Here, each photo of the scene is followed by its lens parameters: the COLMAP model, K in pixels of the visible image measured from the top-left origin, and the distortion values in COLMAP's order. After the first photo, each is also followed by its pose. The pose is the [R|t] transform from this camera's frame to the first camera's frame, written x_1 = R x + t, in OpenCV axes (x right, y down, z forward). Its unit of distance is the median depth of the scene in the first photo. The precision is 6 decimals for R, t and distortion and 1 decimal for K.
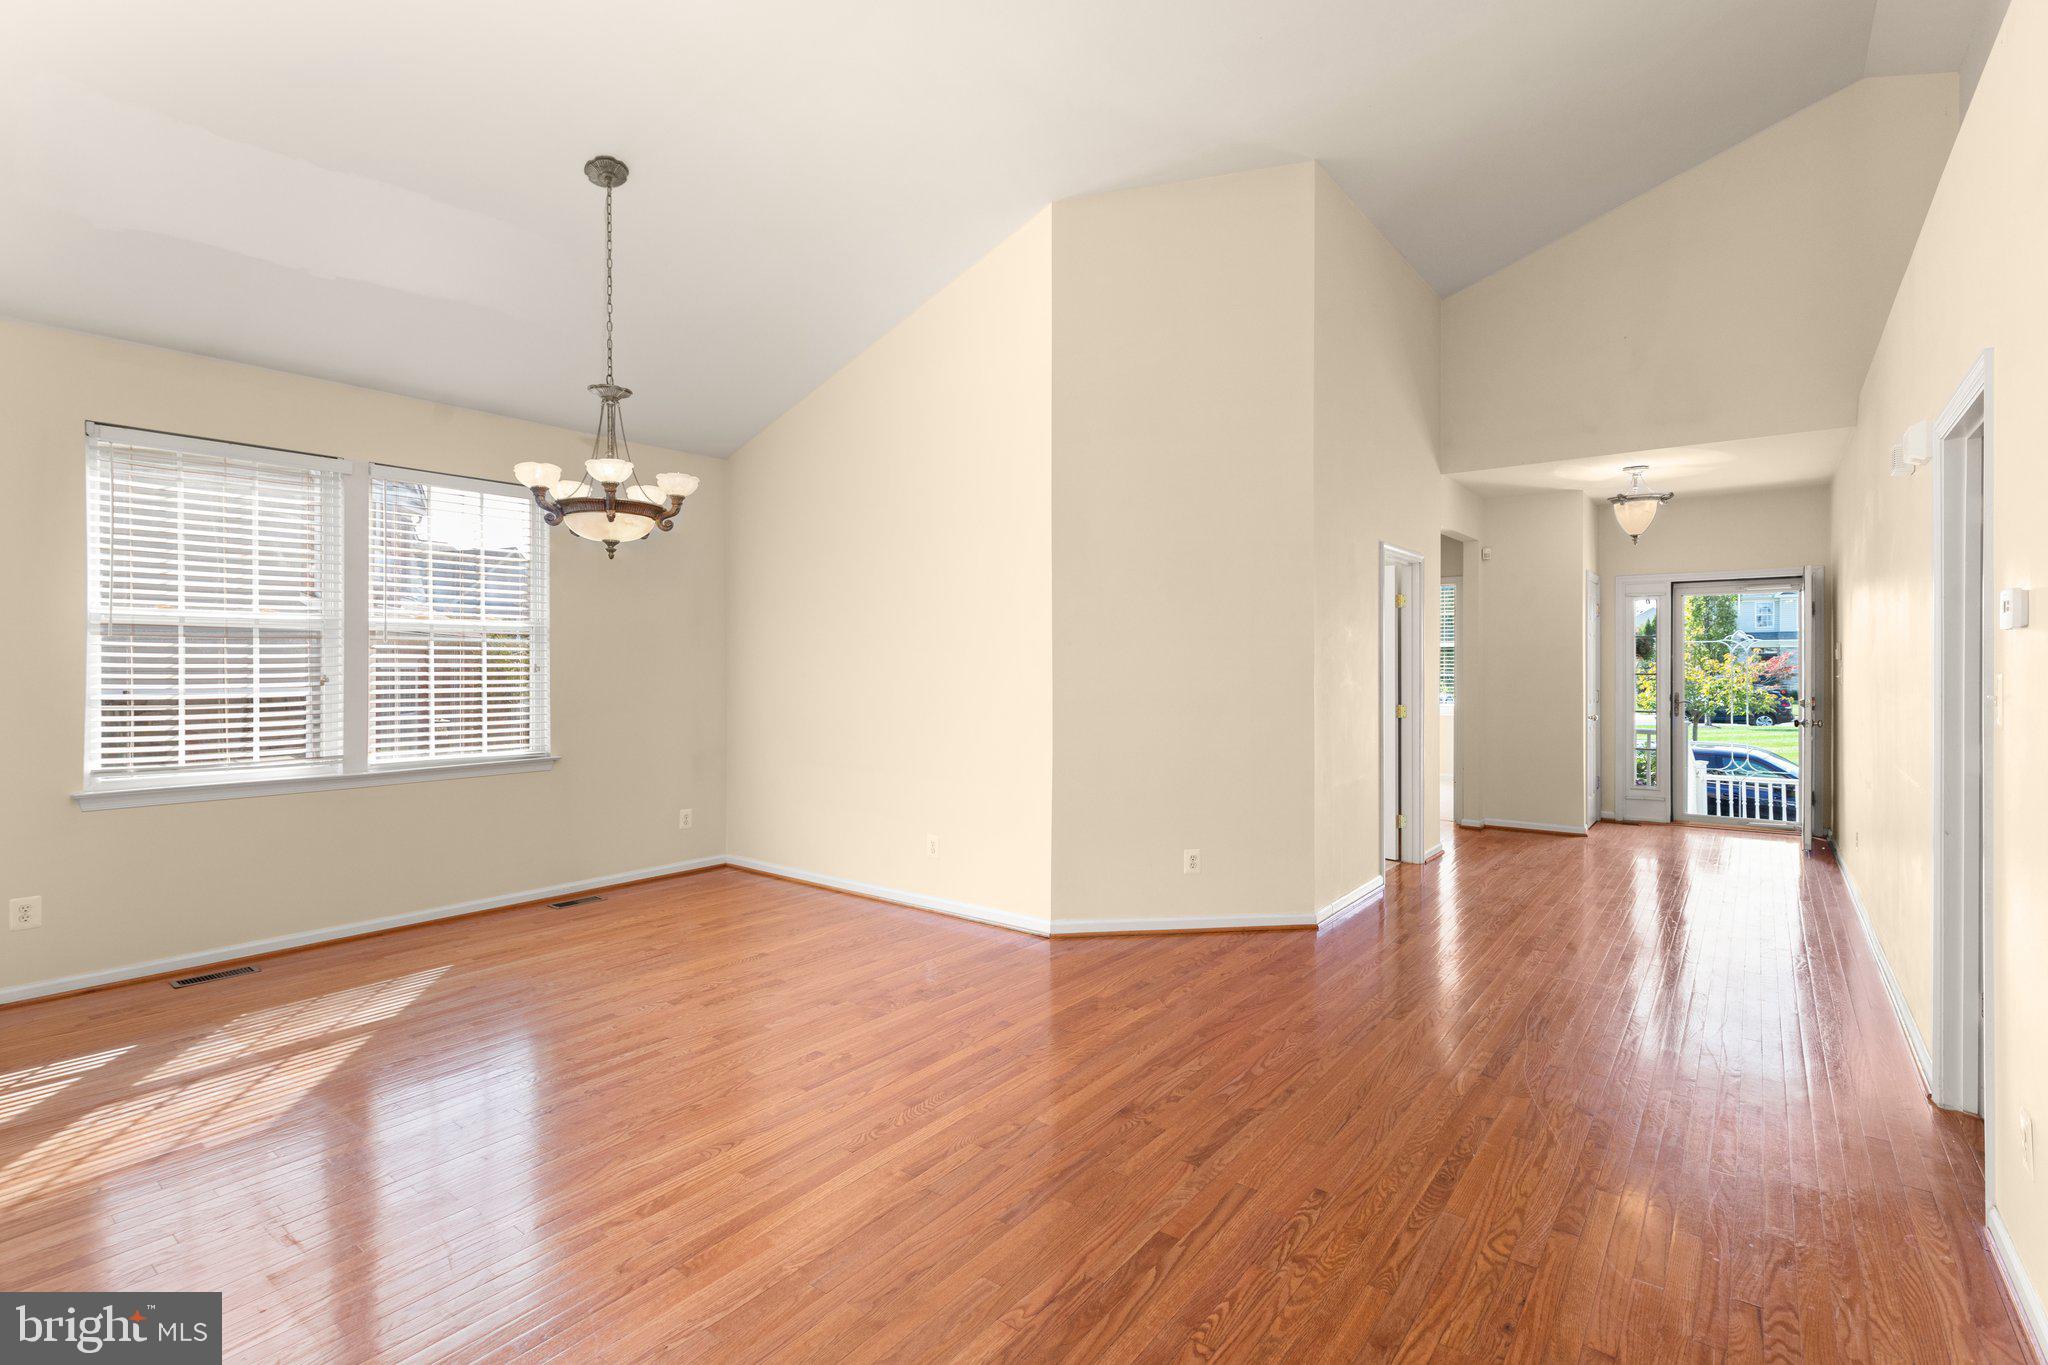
lens RADIAL K [[922.4, 0, 1024.3], [0, 922.4, 713.8], [0, 0, 1]] dist [0.003344, -0.000897]
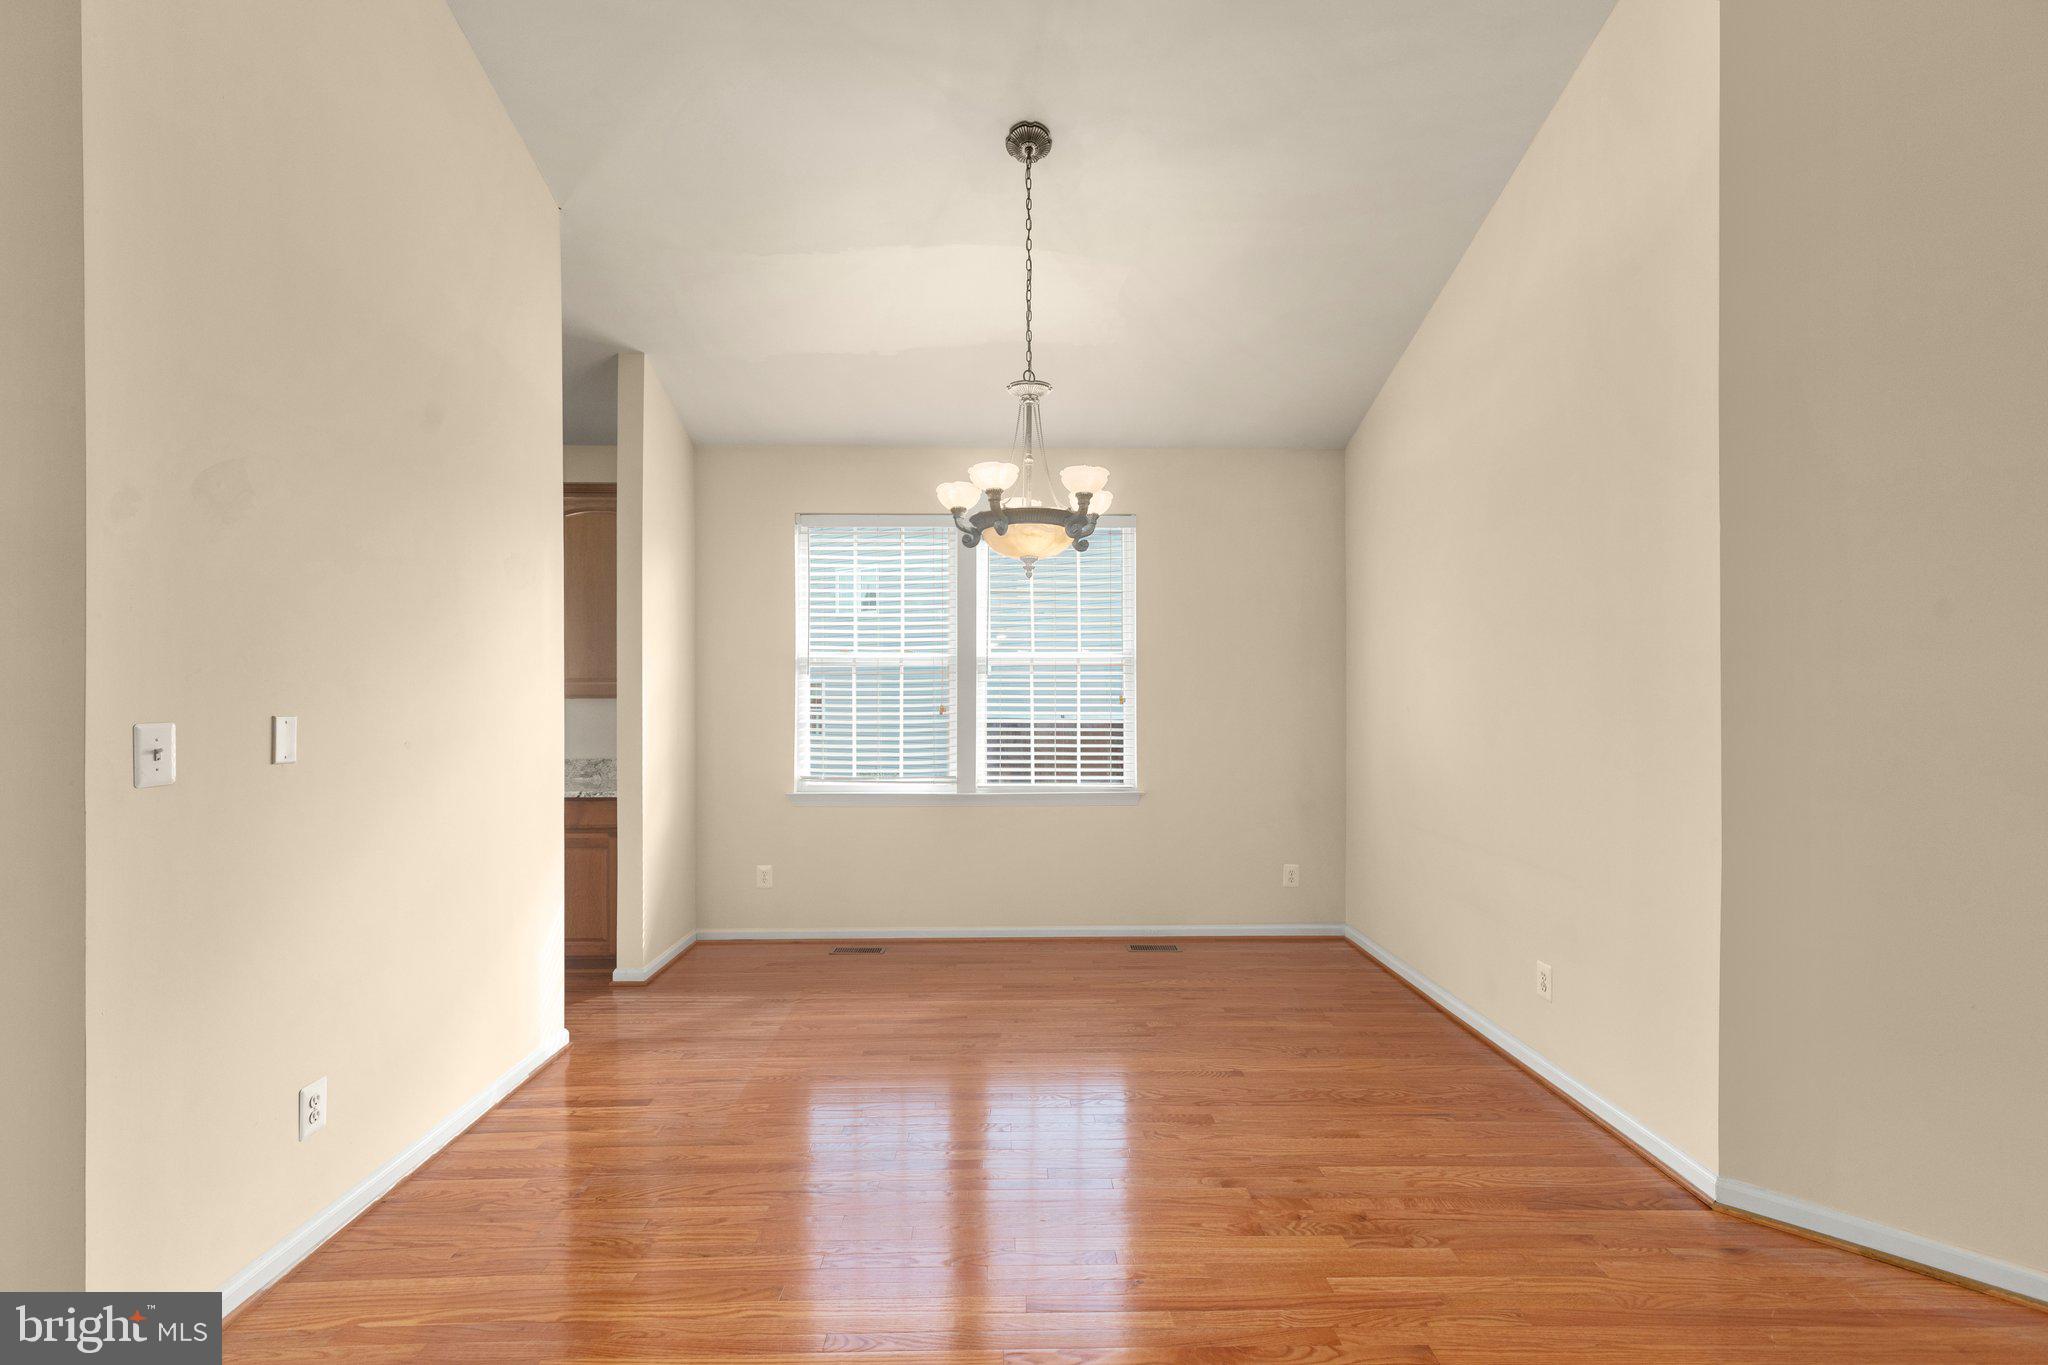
lens RADIAL K [[922.4, 0, 1024.3], [0, 922.4, 713.8], [0, 0, 1]] dist [0.003344, -0.000897]
pose [[0.632493, 0.014162, -0.774437, 0.209590], [-0.040479, 0.999071, -0.014790, -0.020683], [0.773508, 0.040703, 0.632478, 0.389565]]
